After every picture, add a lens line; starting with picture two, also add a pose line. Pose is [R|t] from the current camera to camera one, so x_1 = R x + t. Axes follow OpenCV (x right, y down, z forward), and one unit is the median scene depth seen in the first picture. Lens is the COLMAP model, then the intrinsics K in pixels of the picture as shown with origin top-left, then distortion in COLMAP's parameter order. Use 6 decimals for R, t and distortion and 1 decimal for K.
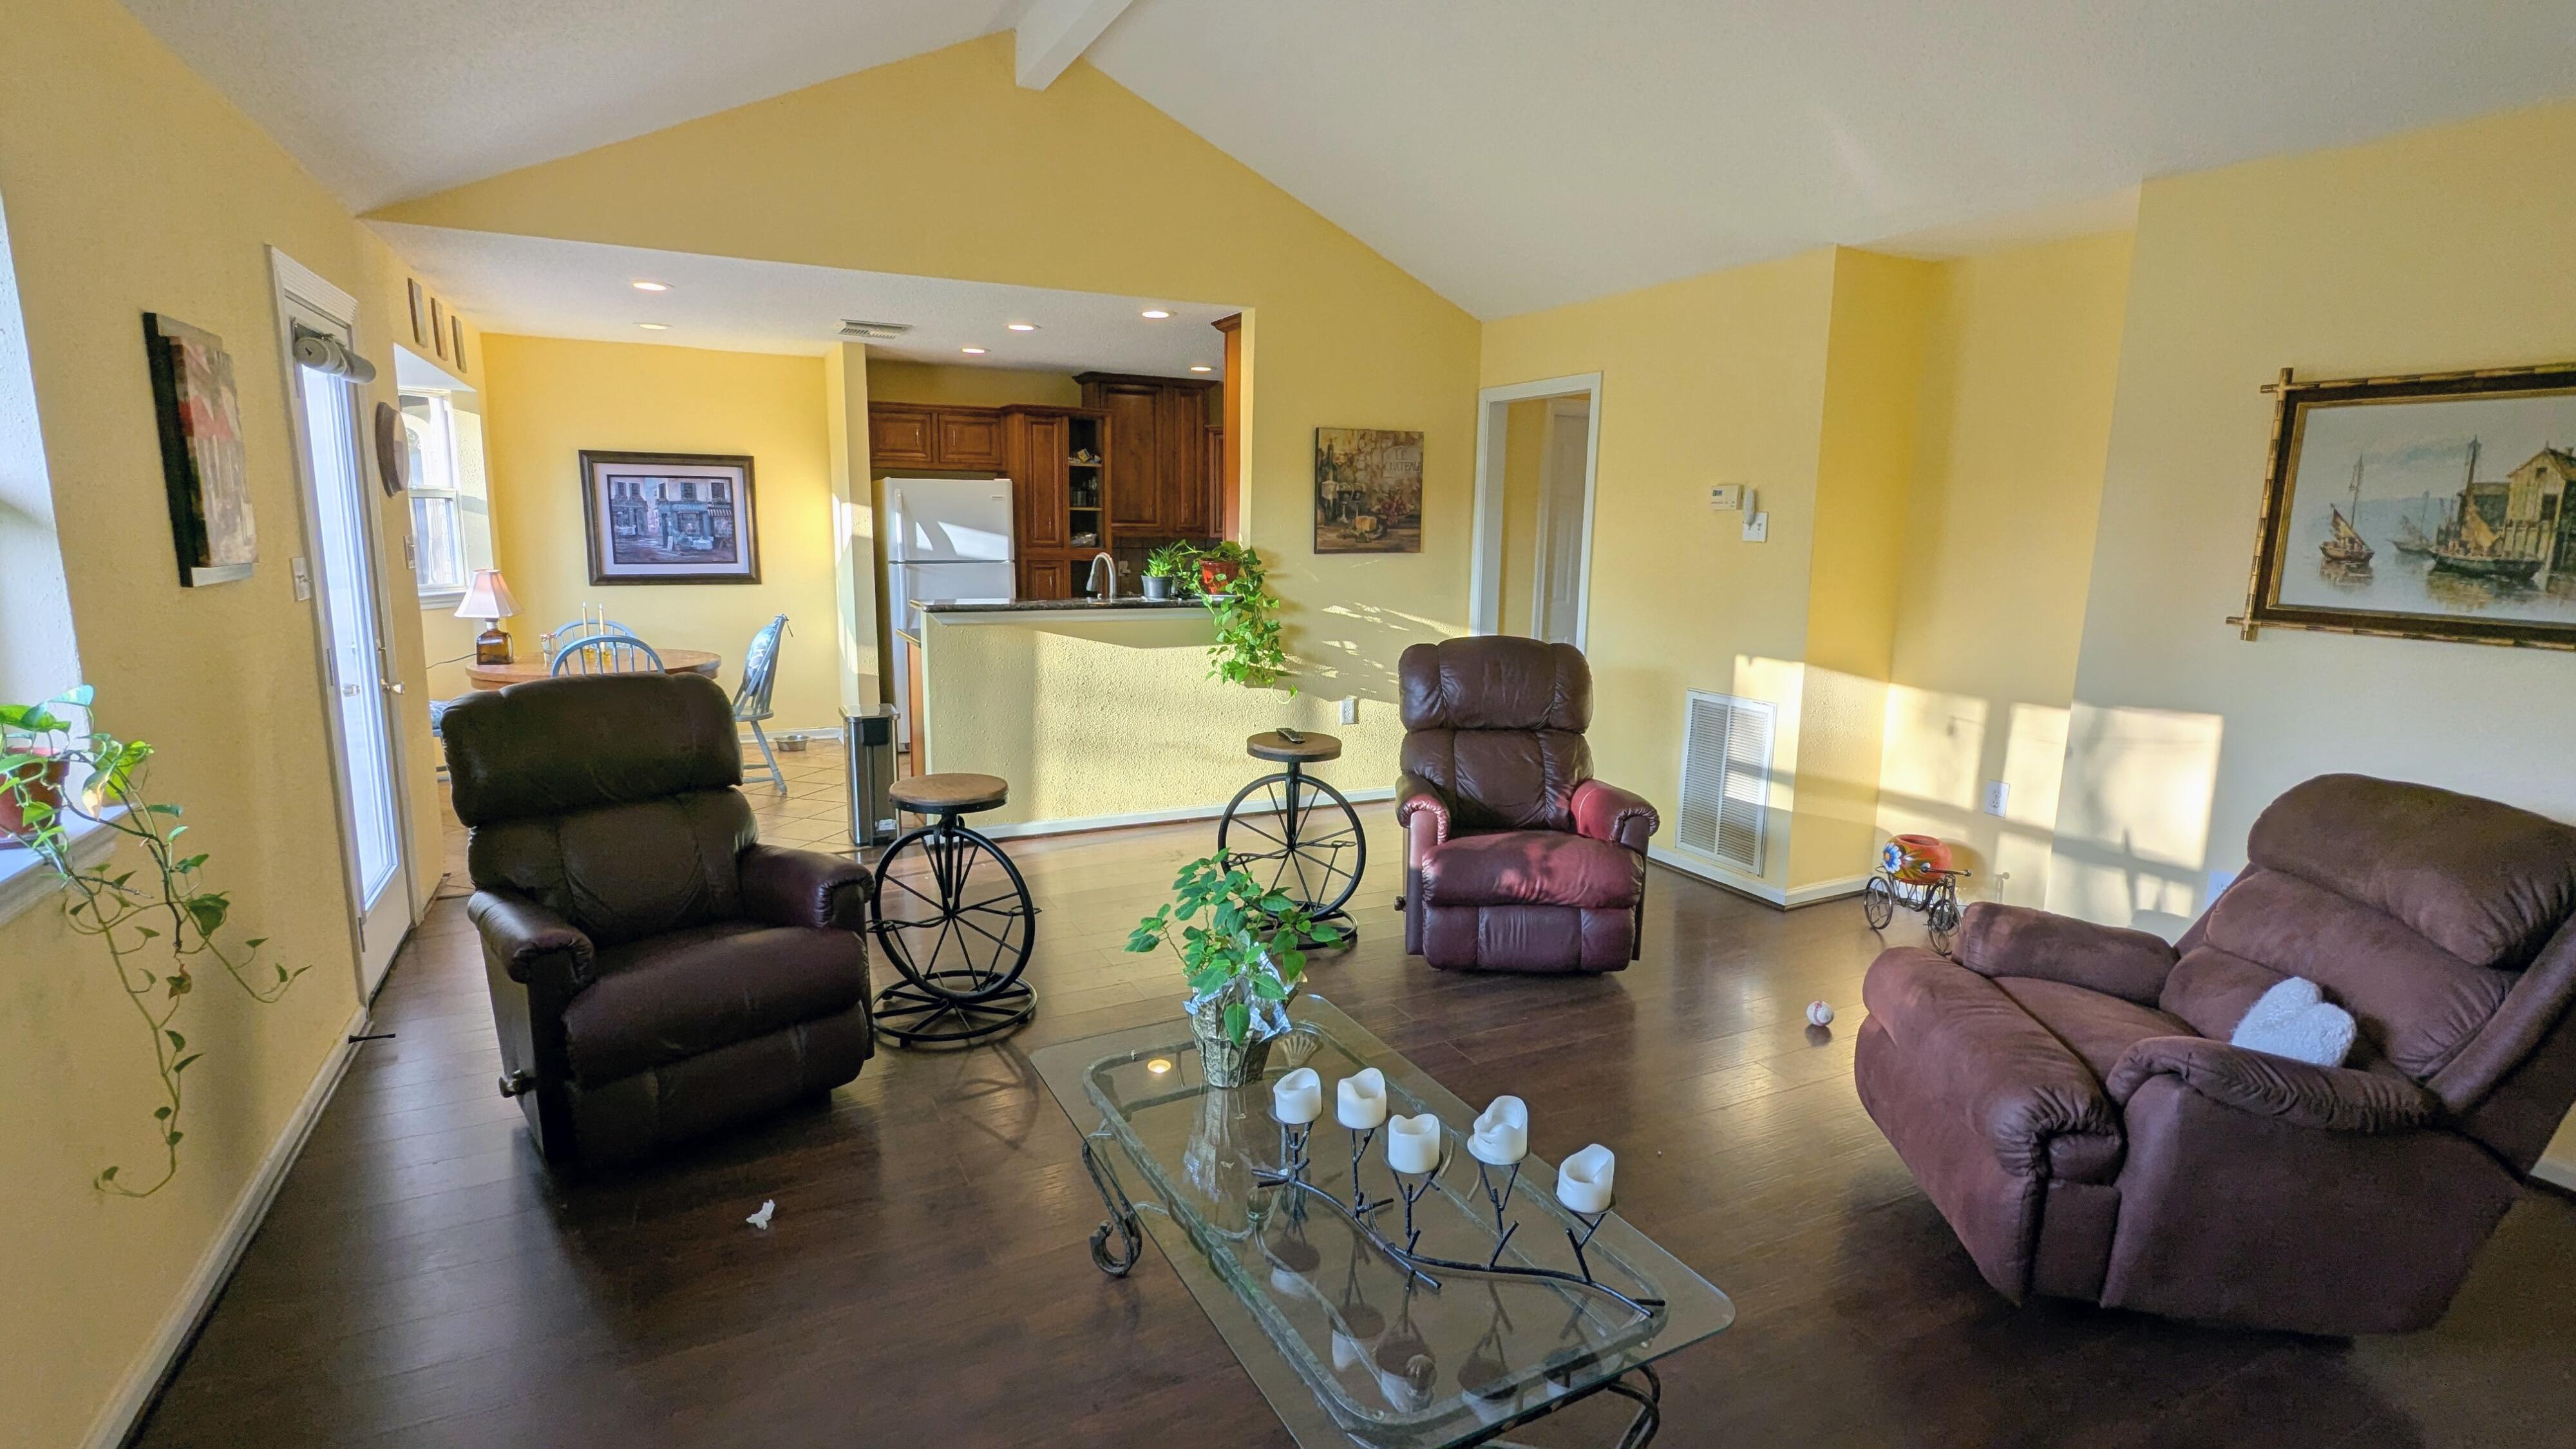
lens RADIAL K [[1226.3, 0, 1289.3], [0, 1226.3, 726.8], [0, 0, 1]] dist [-0.000697, 0.001891]
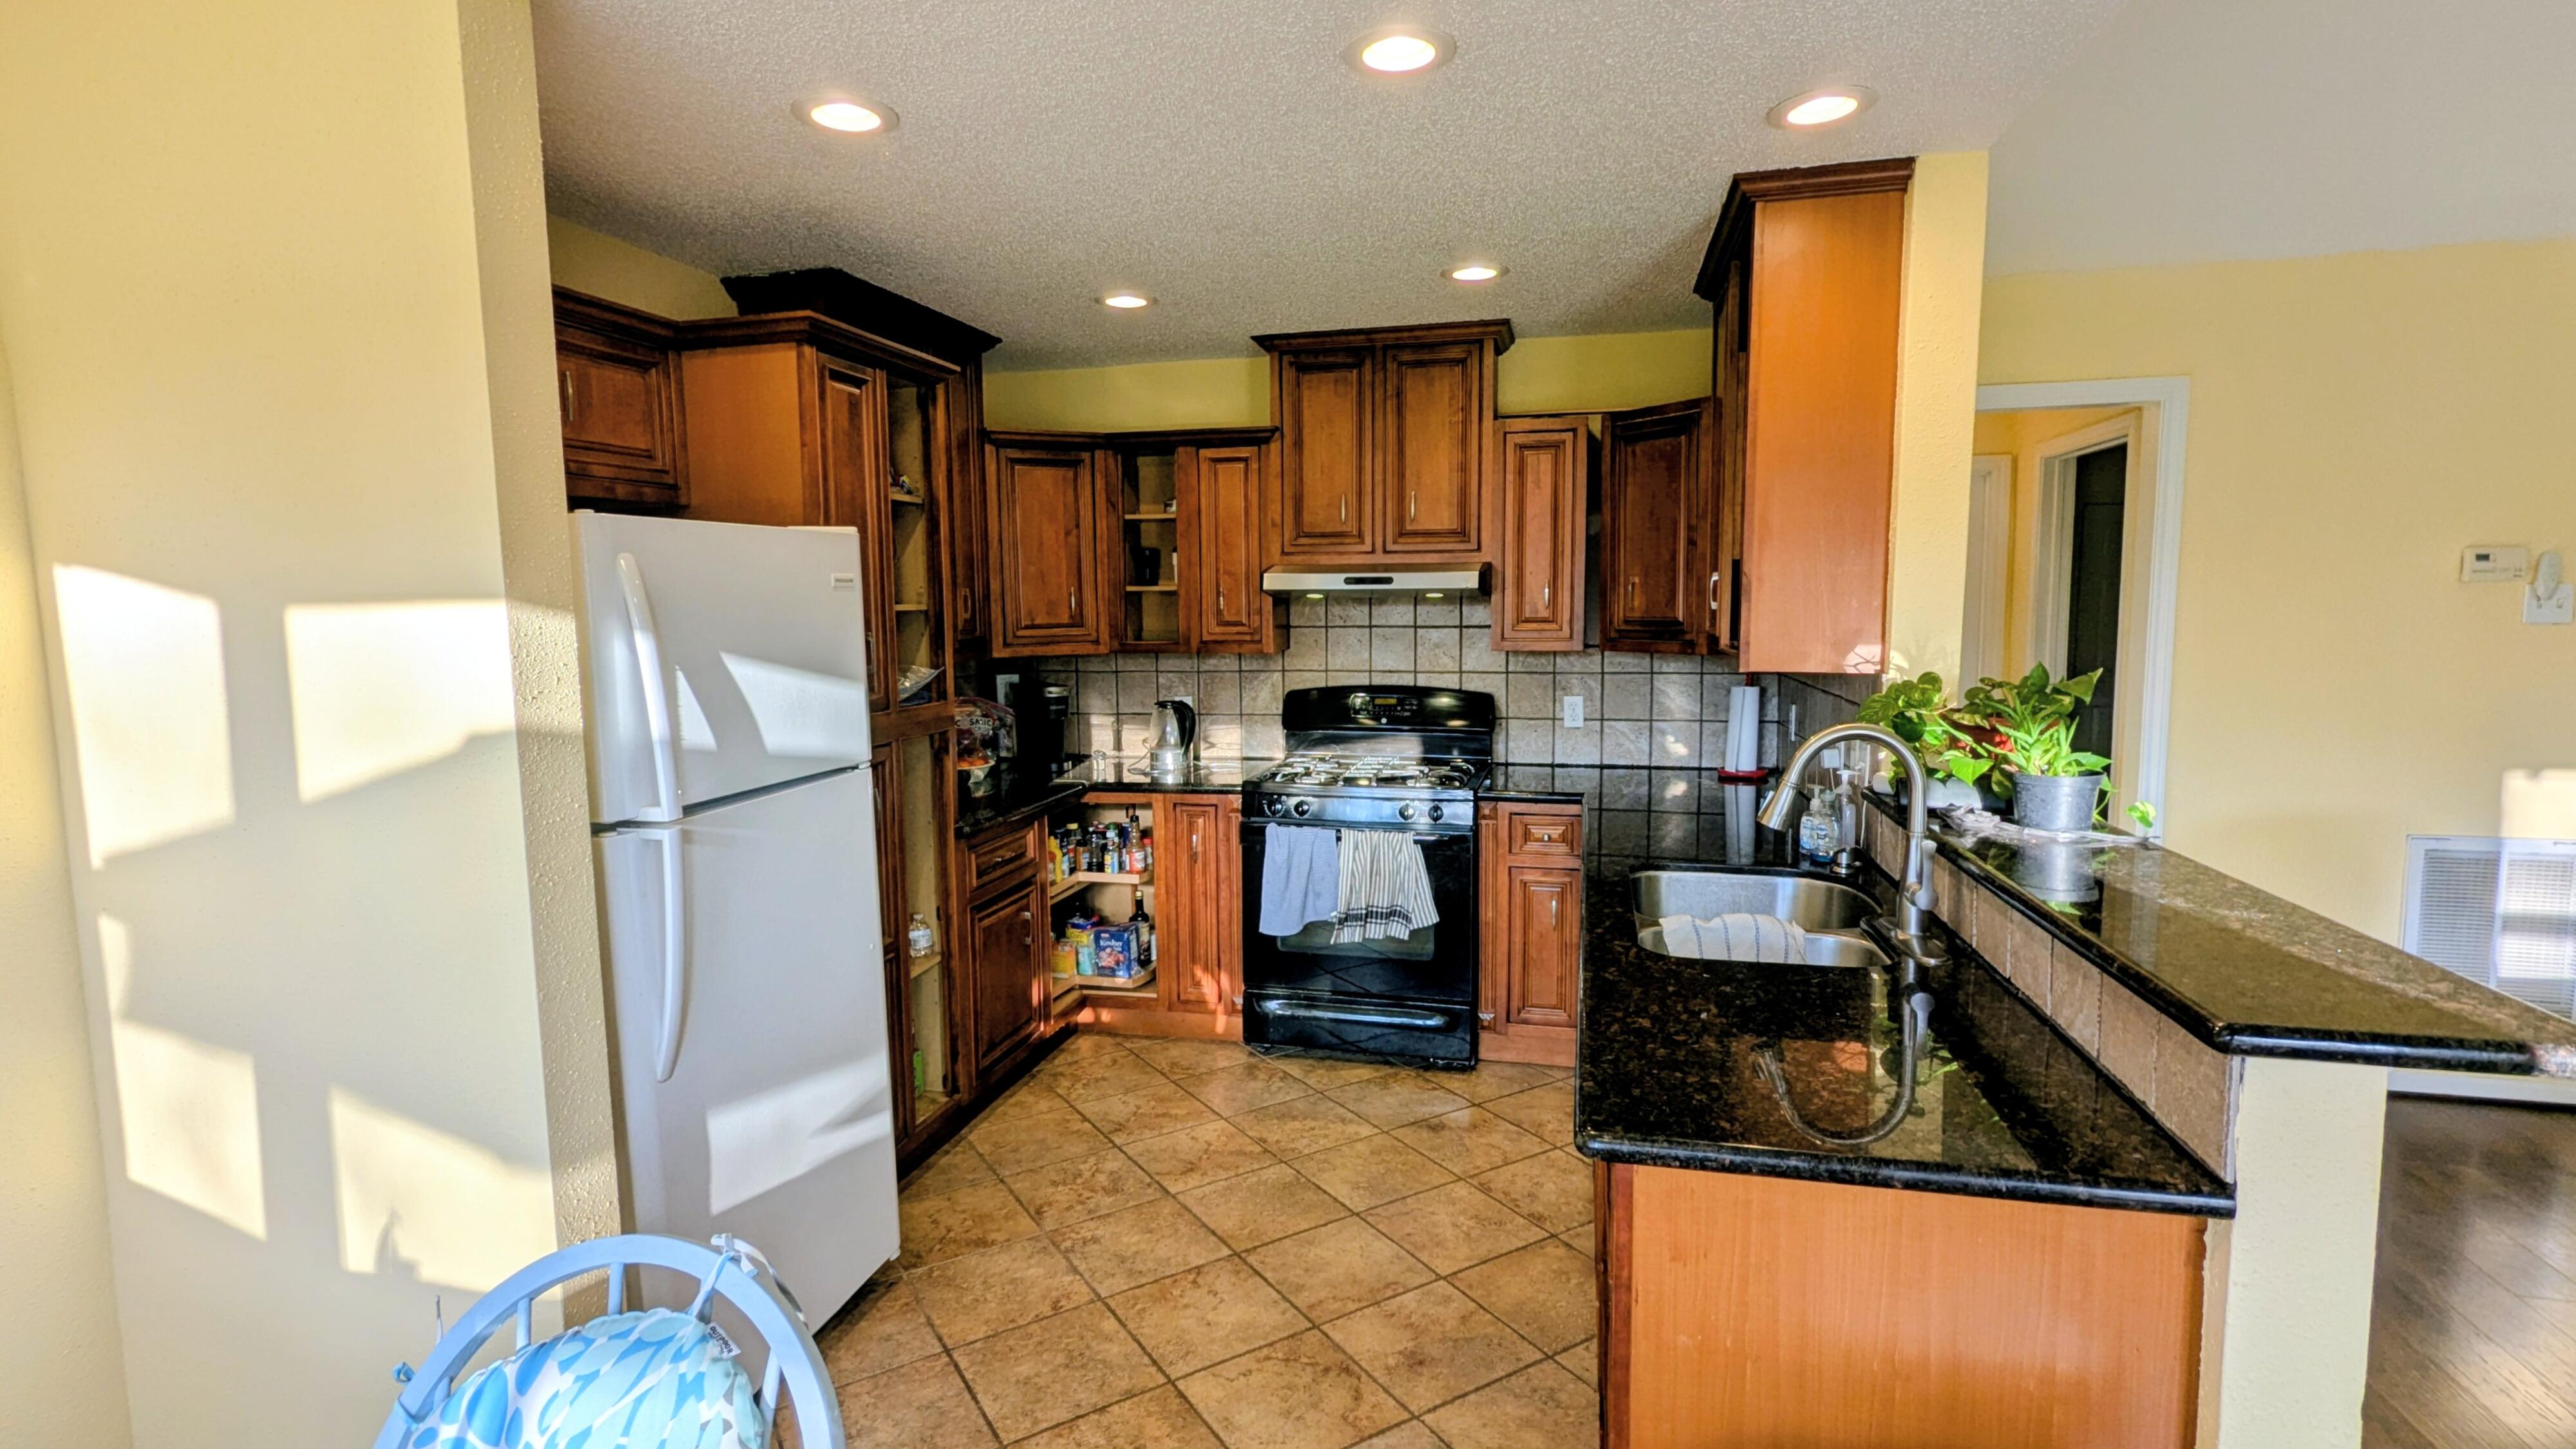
lens RADIAL K [[1226.3, 0, 1283.9], [0, 1226.3, 719.9], [0, 0, 1]] dist [-0.000697, 0.001891]
pose [[0.653011, -0.099558, 0.750776, -0.908058], [0.149240, 0.988800, 0.001315, -0.269188], [-0.742498, 0.111187, 0.660556, 1.407656]]
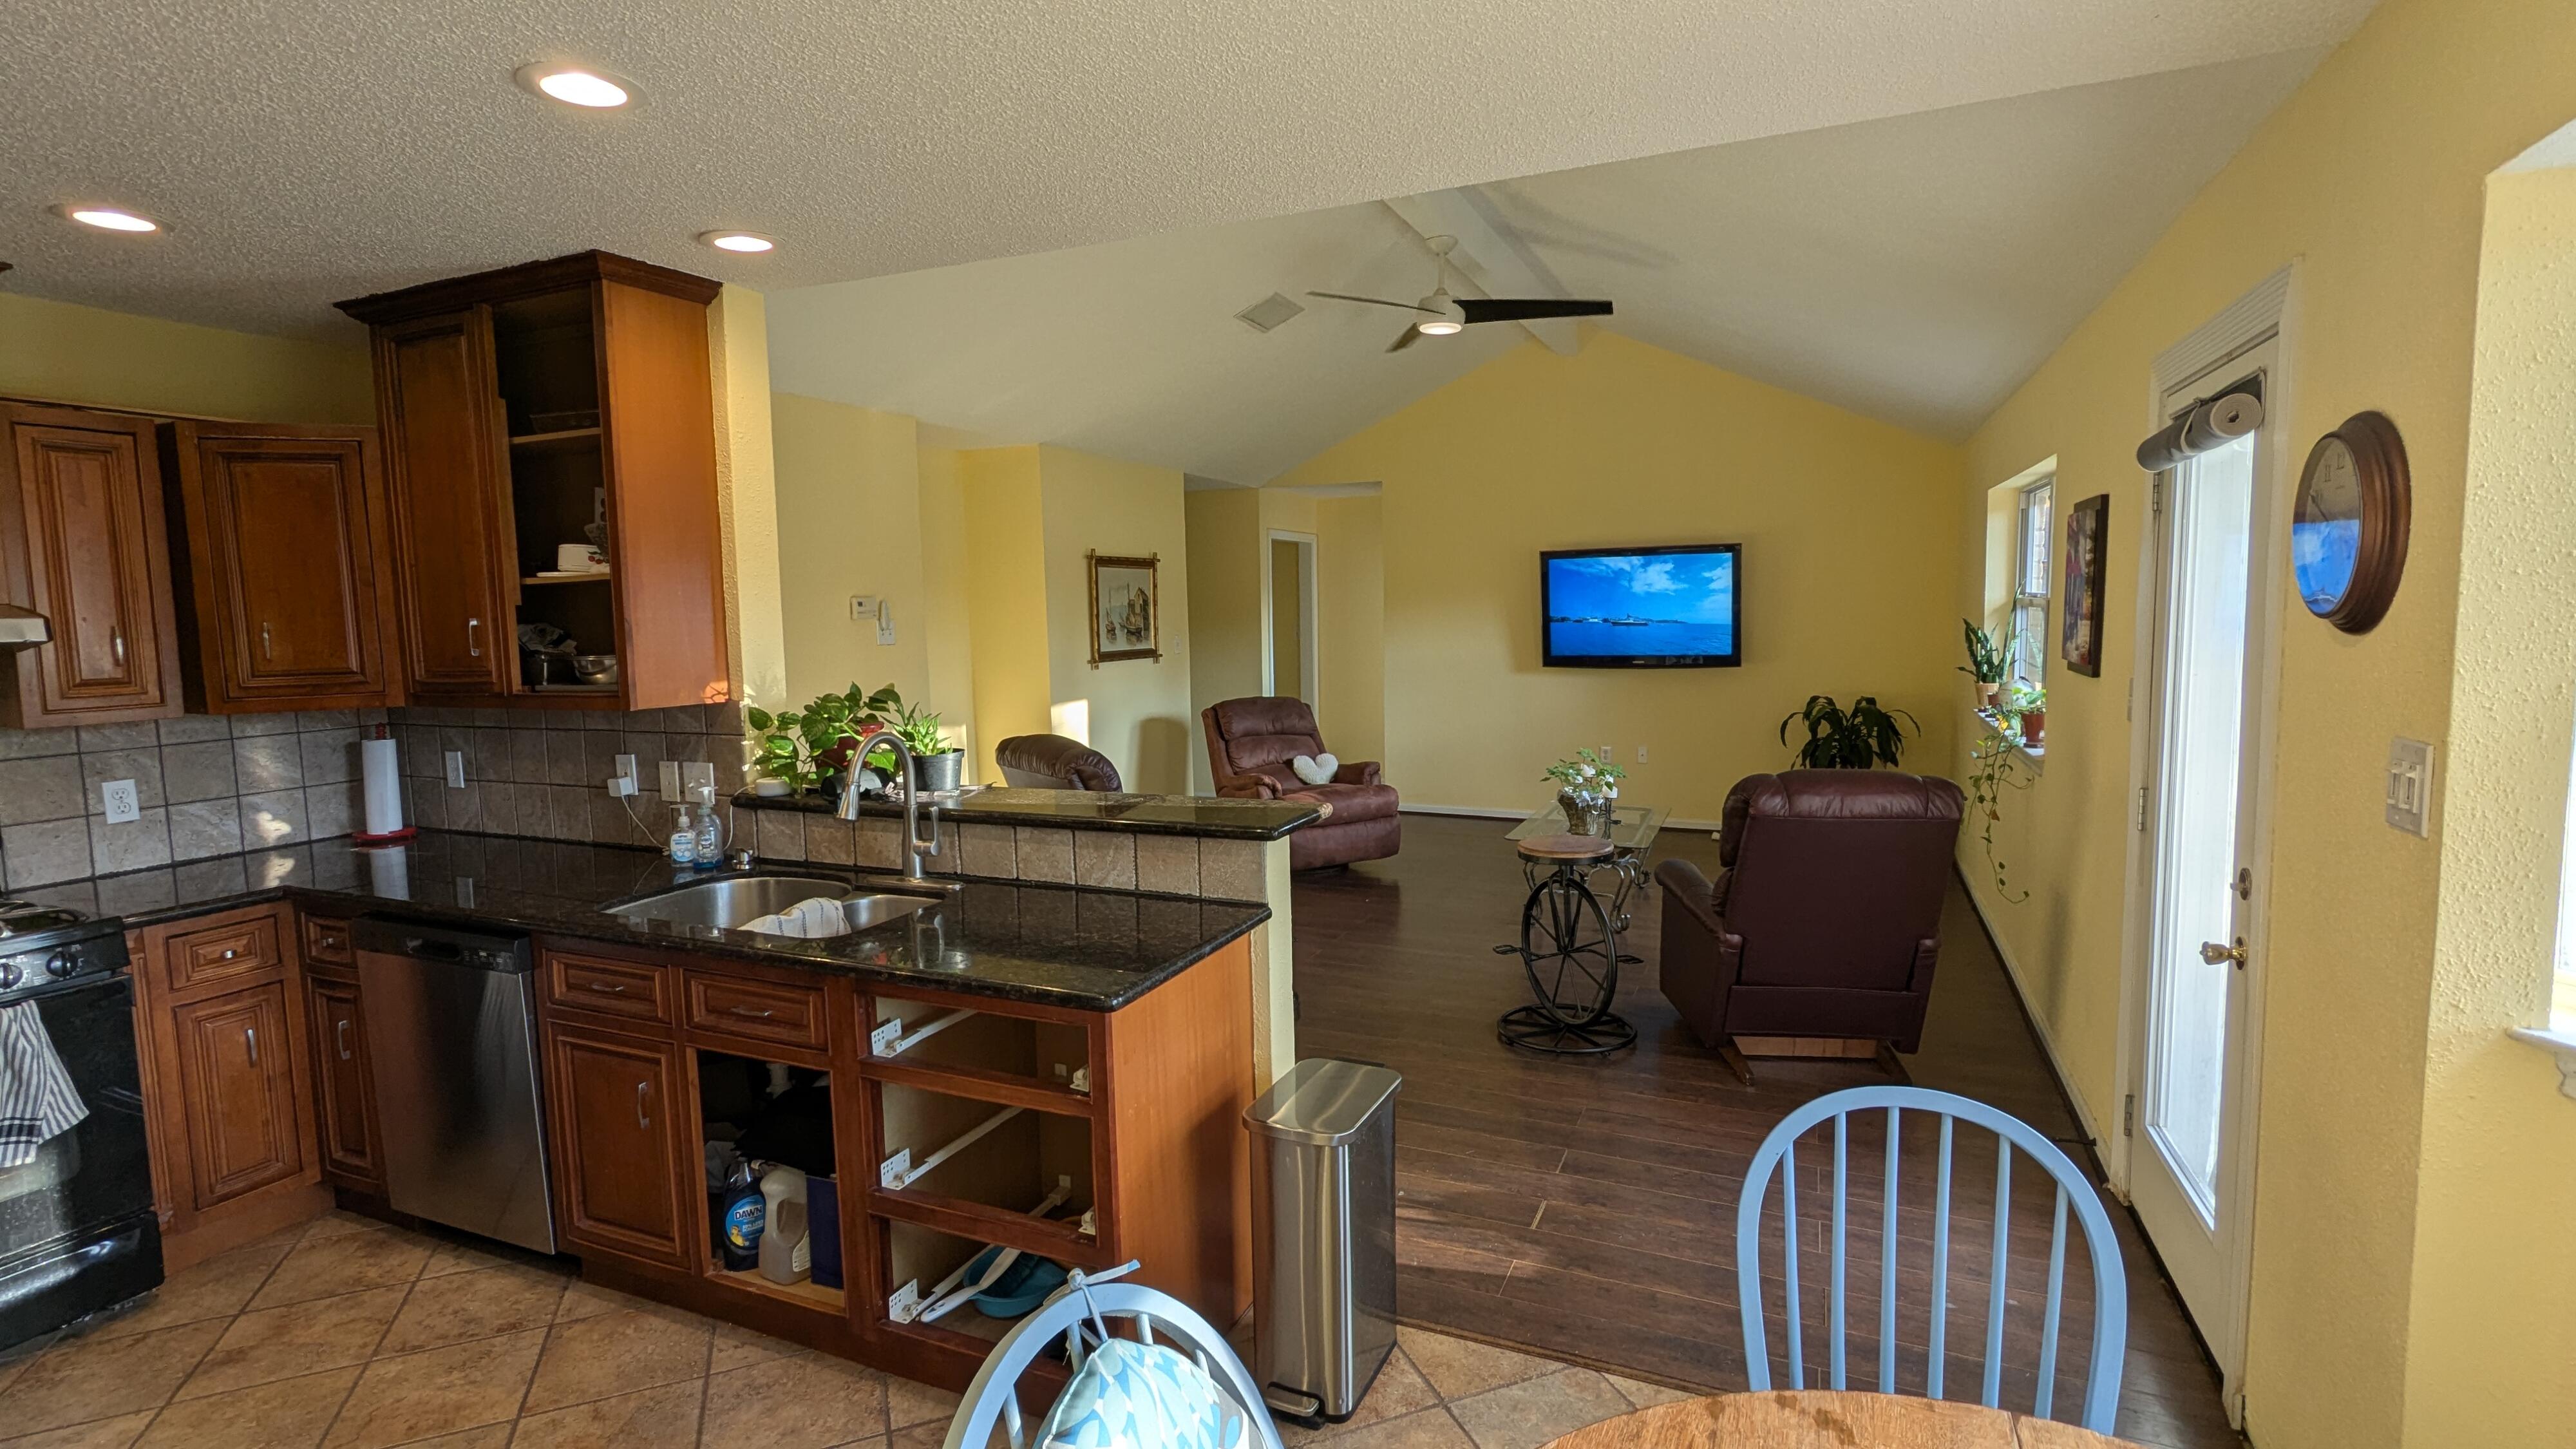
lens RADIAL K [[1226.3, 0, 1279.3], [0, 1226.3, 722.0], [0, 0, 1]] dist [-0.000697, 0.001891]
pose [[-0.628084, -0.083246, 0.773680, -1.133251], [0.142311, 0.965204, 0.219383, -0.417676], [-0.765021, 0.247895, -0.594383, 2.087986]]
